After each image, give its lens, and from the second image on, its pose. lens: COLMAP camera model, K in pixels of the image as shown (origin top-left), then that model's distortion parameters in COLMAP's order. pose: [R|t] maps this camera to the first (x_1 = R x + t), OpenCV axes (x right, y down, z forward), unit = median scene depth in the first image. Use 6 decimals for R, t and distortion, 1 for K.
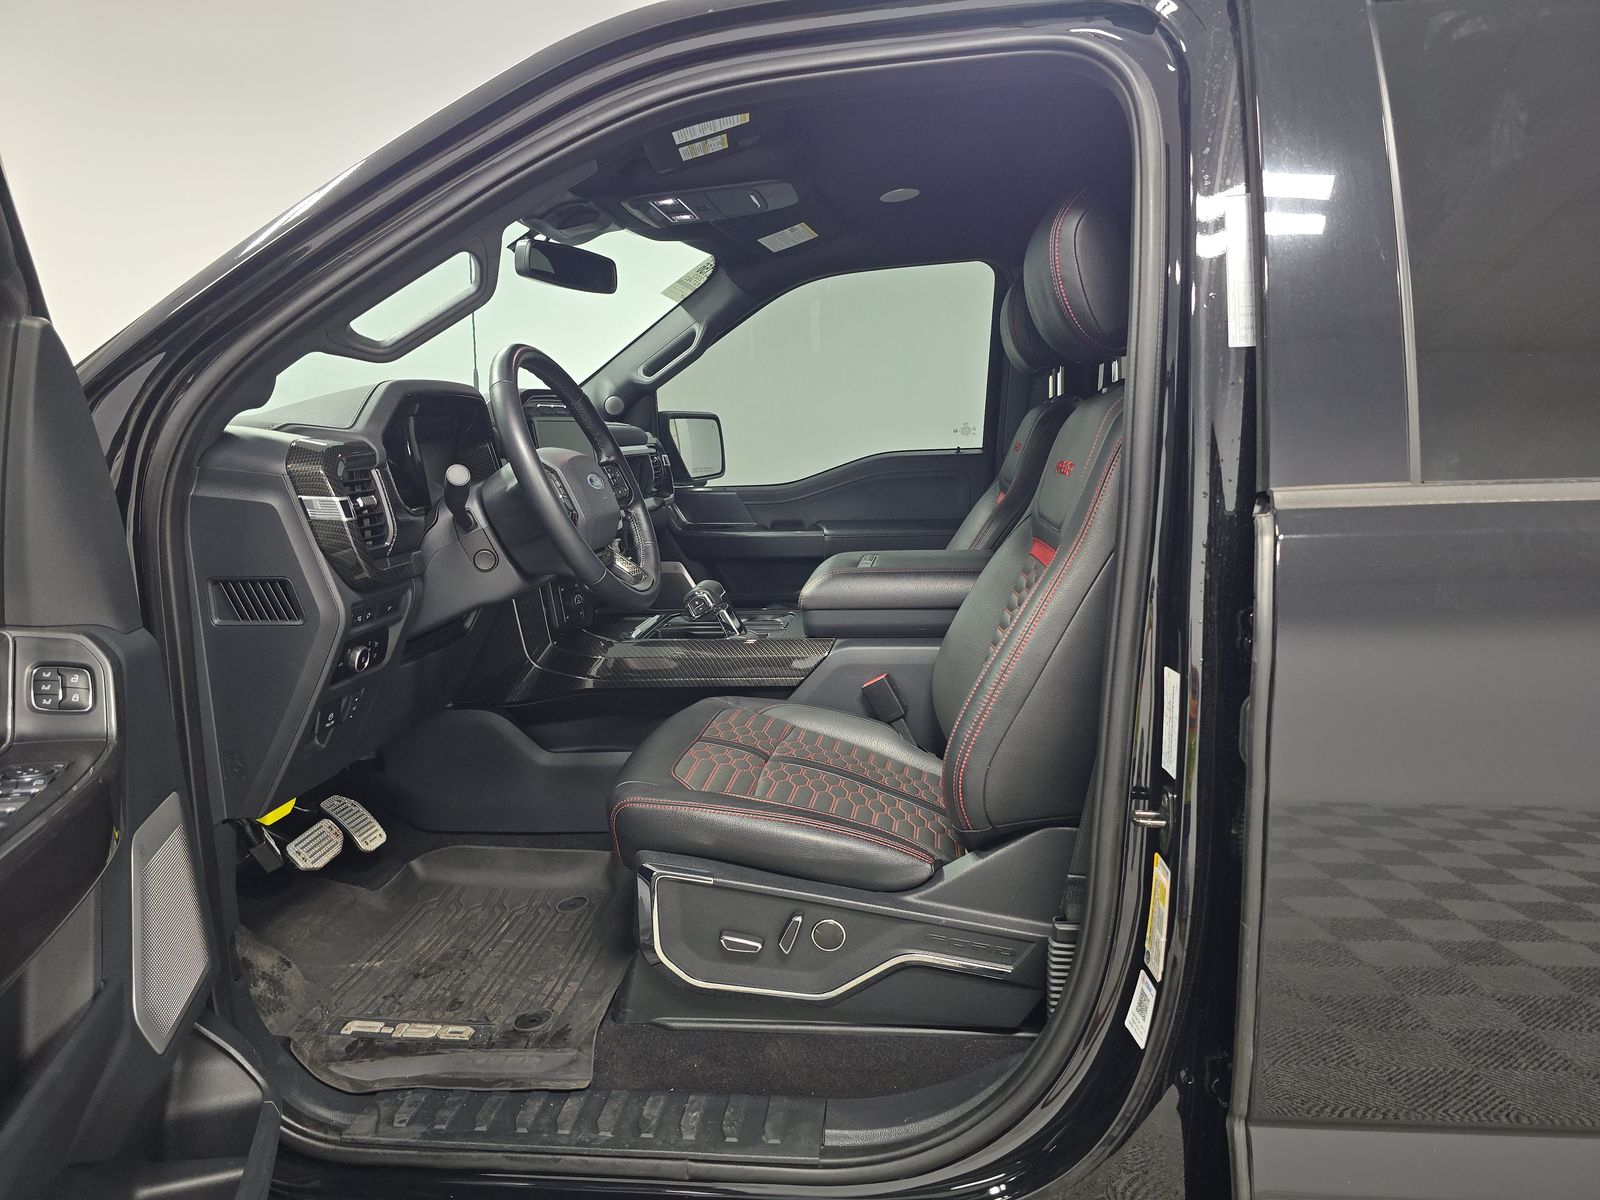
lens RADIAL K [[1079.2, 0, 804.9], [0, 1079.2, 596.1], [0, 0, 1]] dist [0.037788, -0.029941]
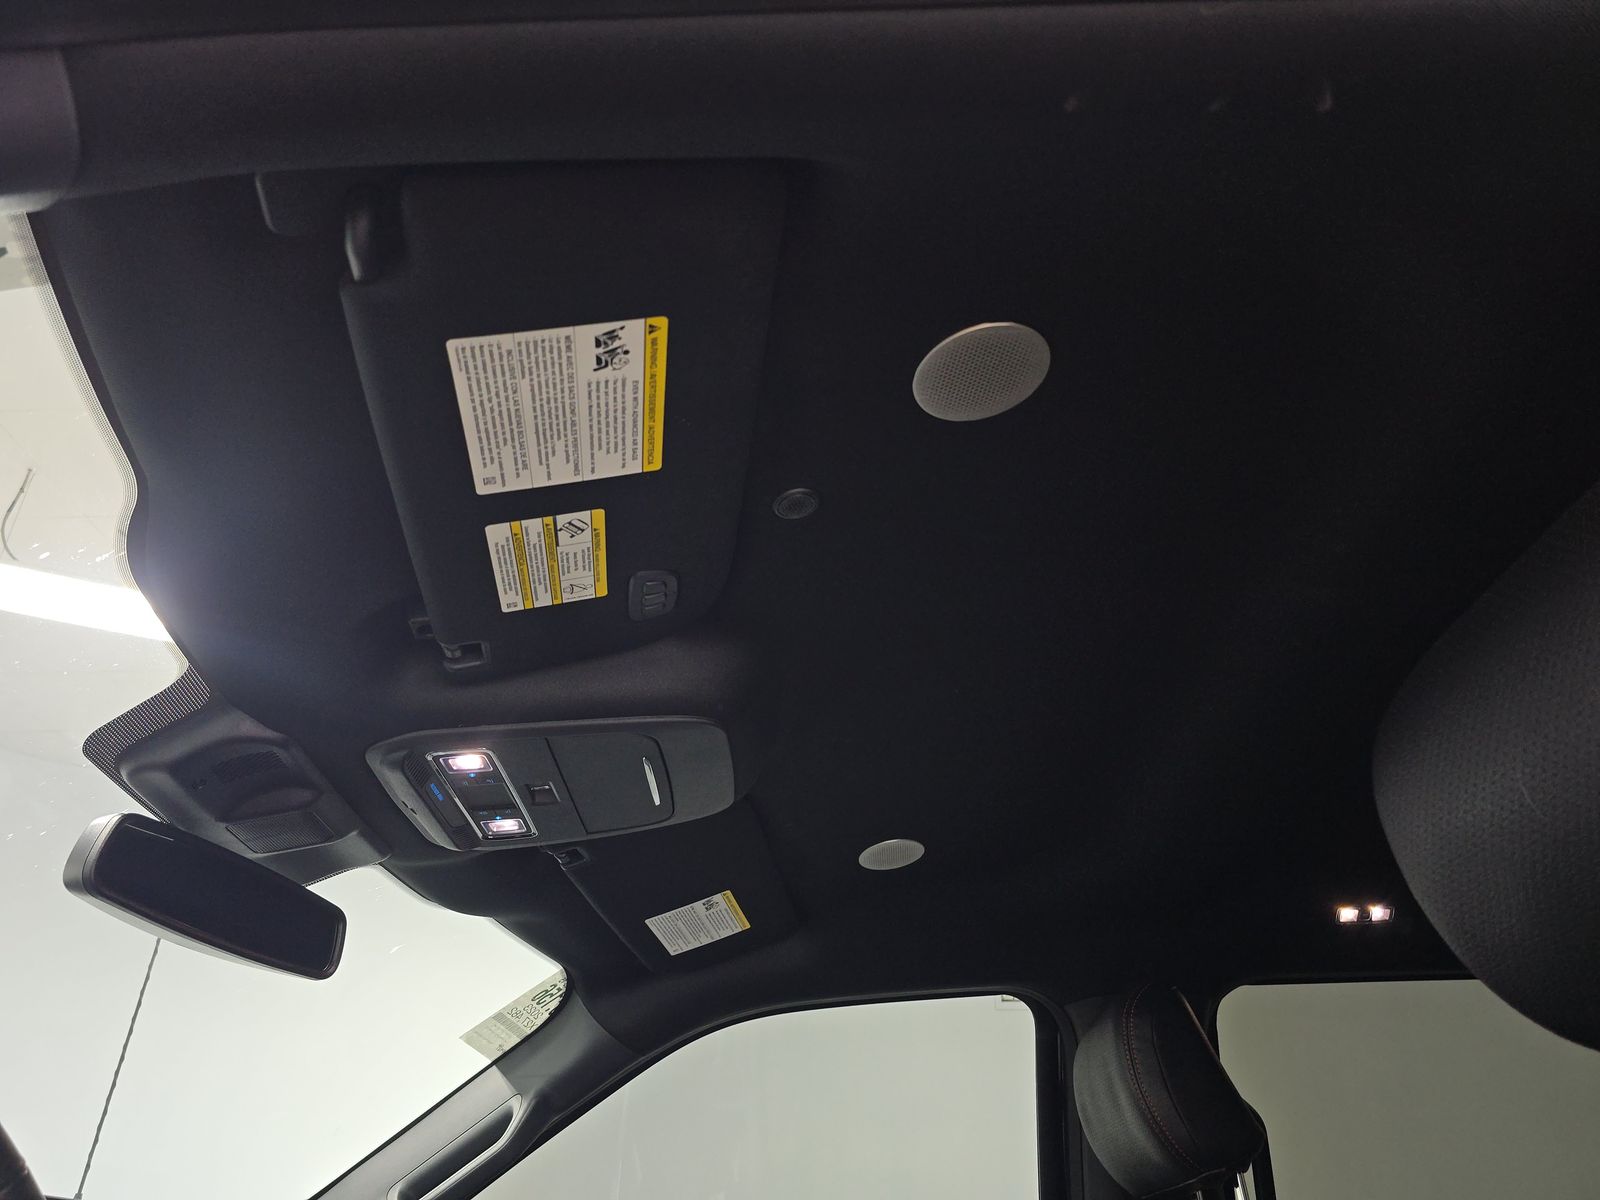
lens RADIAL K [[1079.2, 0, 805.4], [0, 1079.2, 585.3], [0, 0, 1]] dist [0.037788, -0.029941]
pose [[0.994817, 0.050172, 0.088446, -0.018001], [0.023869, 0.730280, -0.682731, -0.065115], [-0.098844, 0.681303, 0.725297, 0.426681]]
